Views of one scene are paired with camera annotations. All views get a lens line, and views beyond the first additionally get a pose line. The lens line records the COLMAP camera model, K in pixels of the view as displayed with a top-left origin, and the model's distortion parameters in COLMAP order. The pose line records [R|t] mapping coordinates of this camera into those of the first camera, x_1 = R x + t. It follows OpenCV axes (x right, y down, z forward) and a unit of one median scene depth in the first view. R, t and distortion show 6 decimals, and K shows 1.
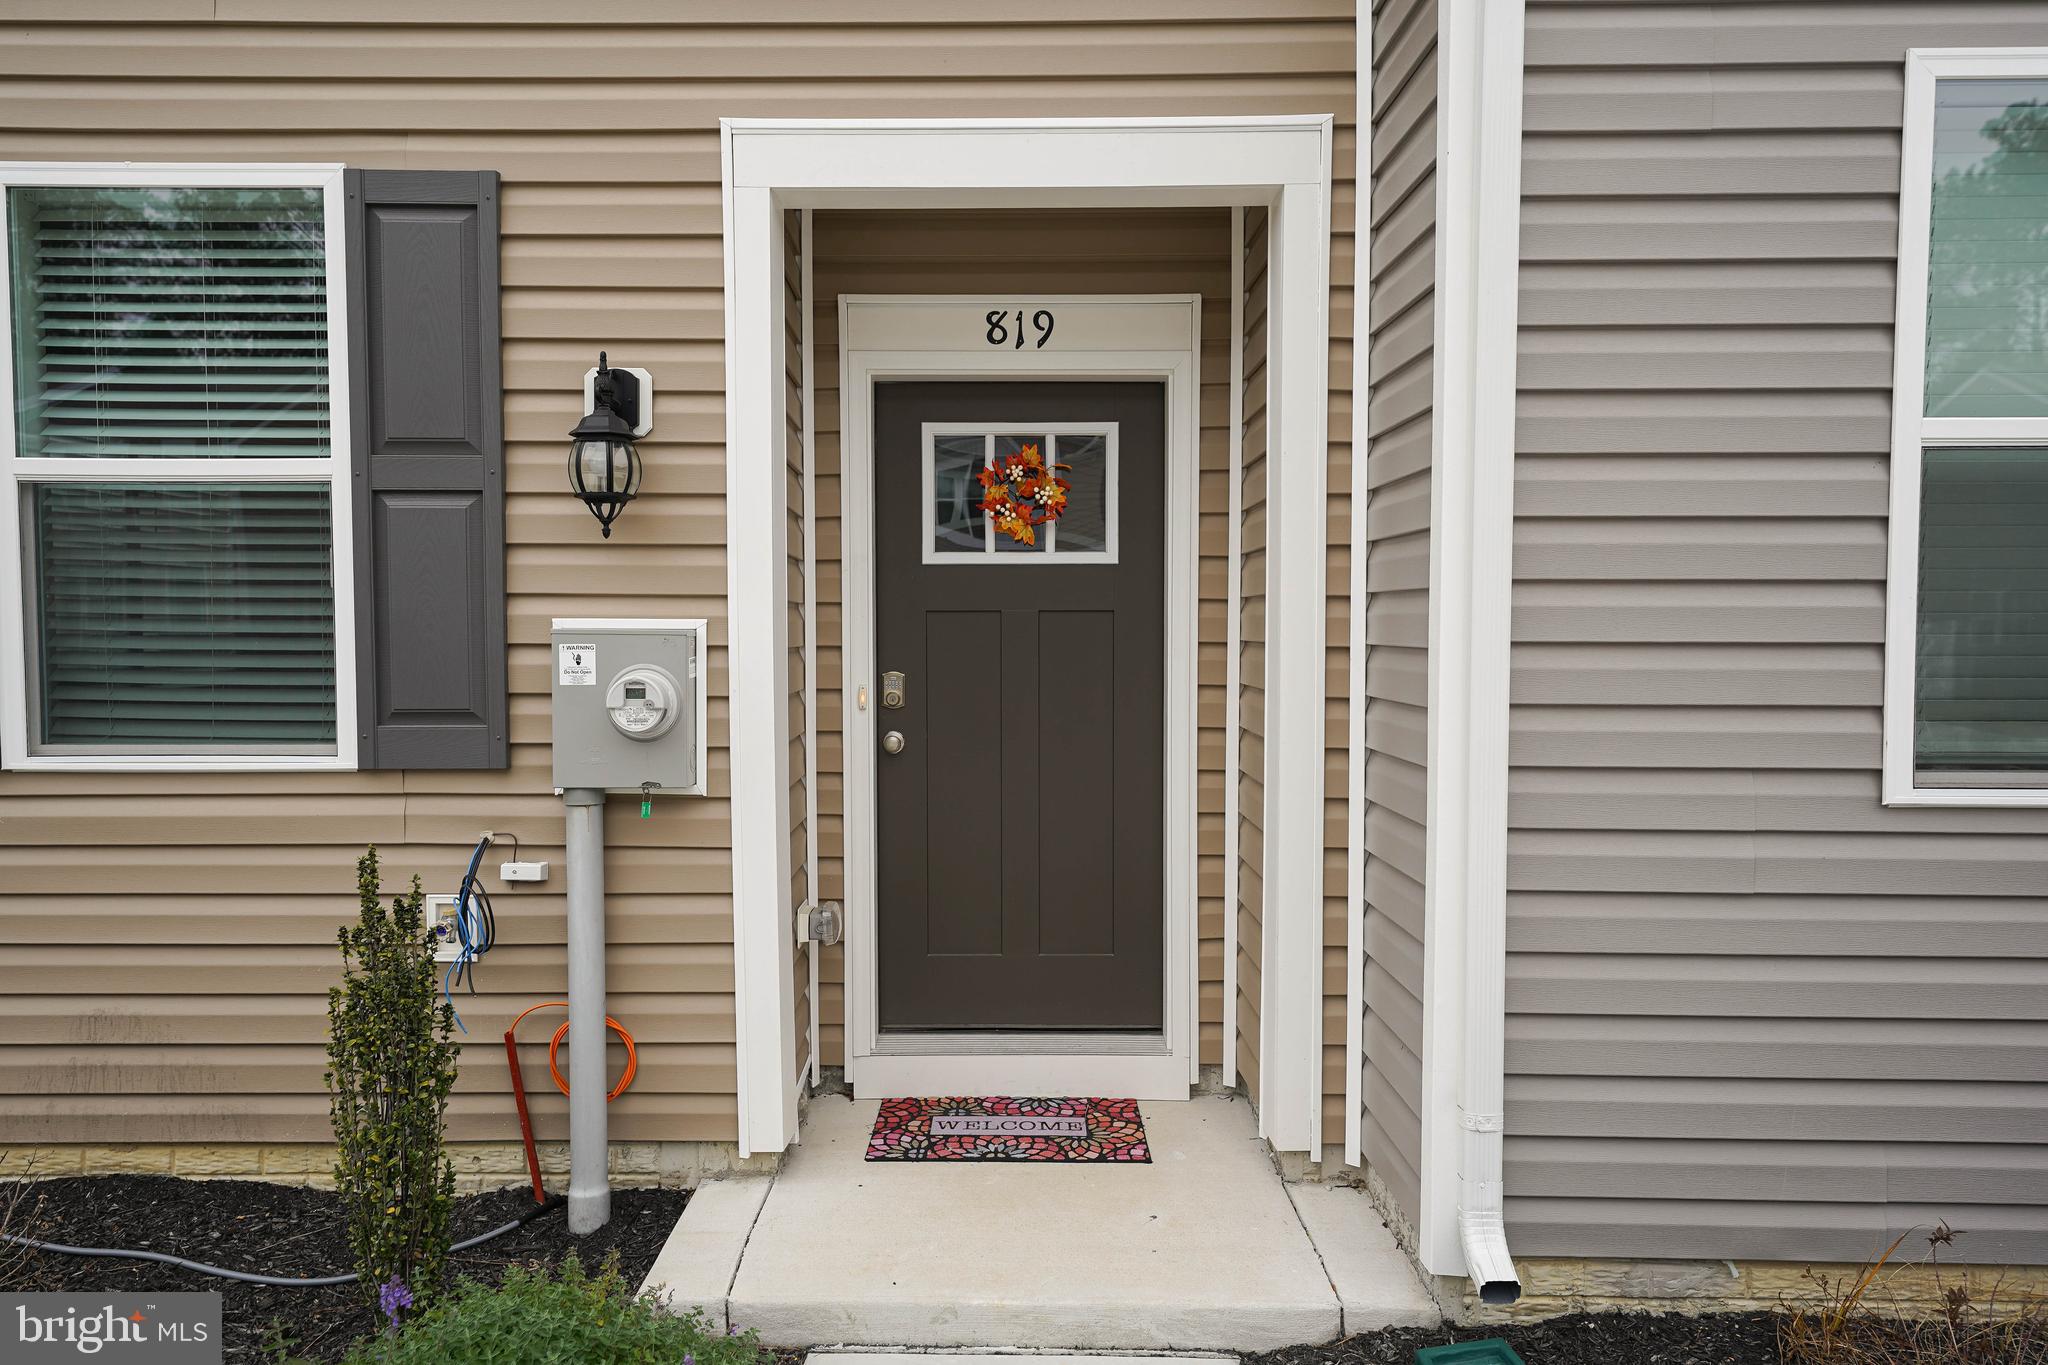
lens RADIAL K [[1280.5, 0, 1024.0], [0, 1280.5, 682.5], [0, 0, 1]] dist [0.001258, 0.000210]
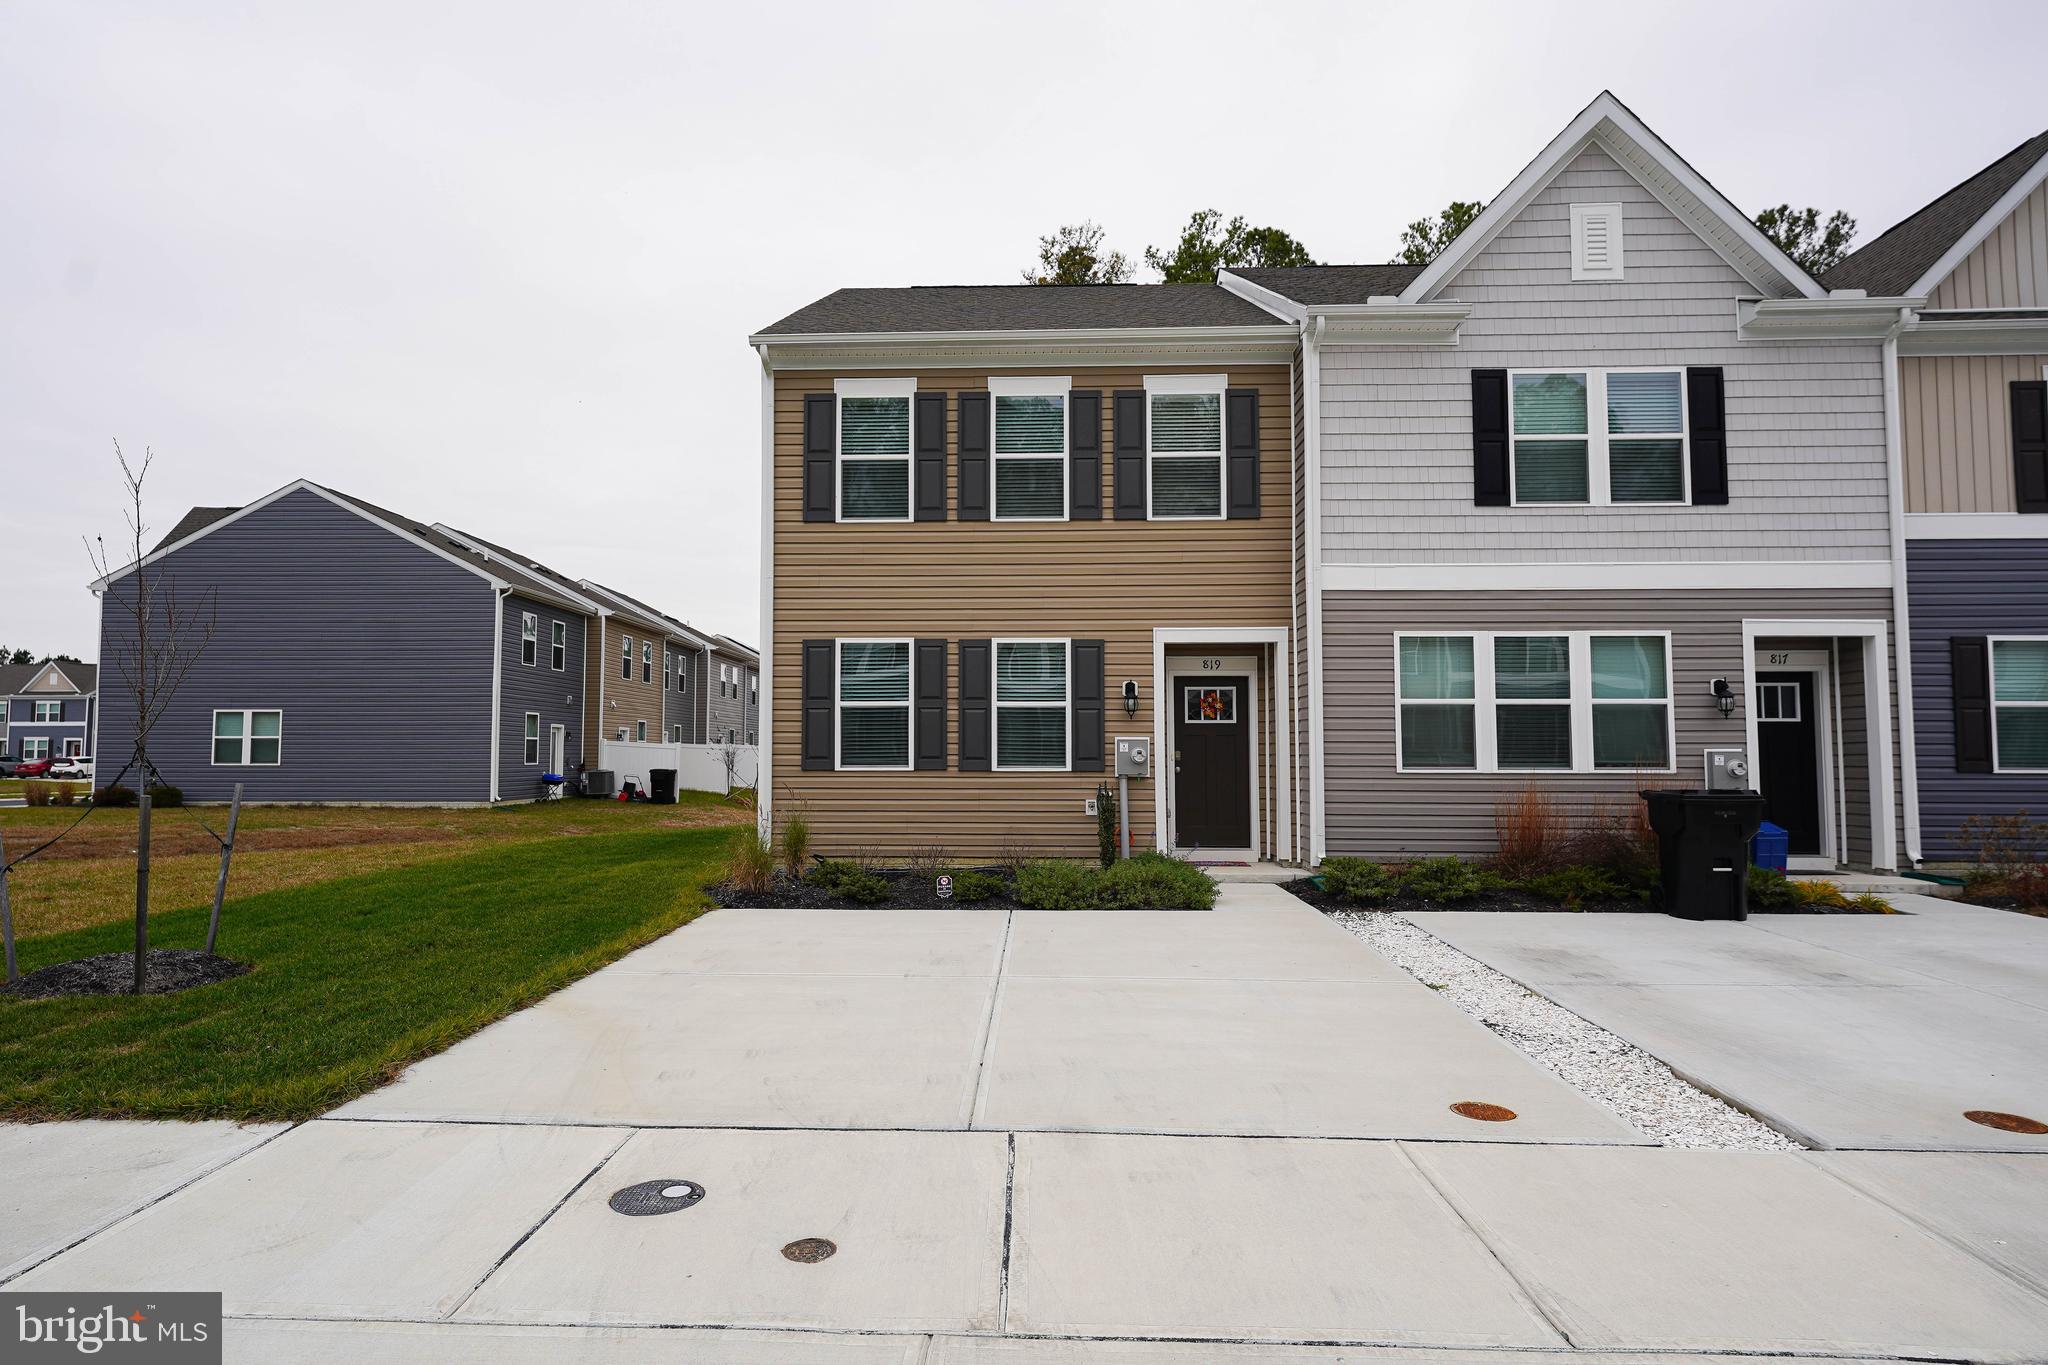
lens RADIAL K [[1113.1, 0, 1024.0], [0, 1113.1, 682.5], [0, 0, 1]] dist [-0.000053, -0.000467]
pose [[0.999633, -0.001693, -0.027038, -0.573467], [-0.001180, 0.994376, -0.105901, 0.169612], [0.027065, 0.105894, 0.994009, -2.848891]]
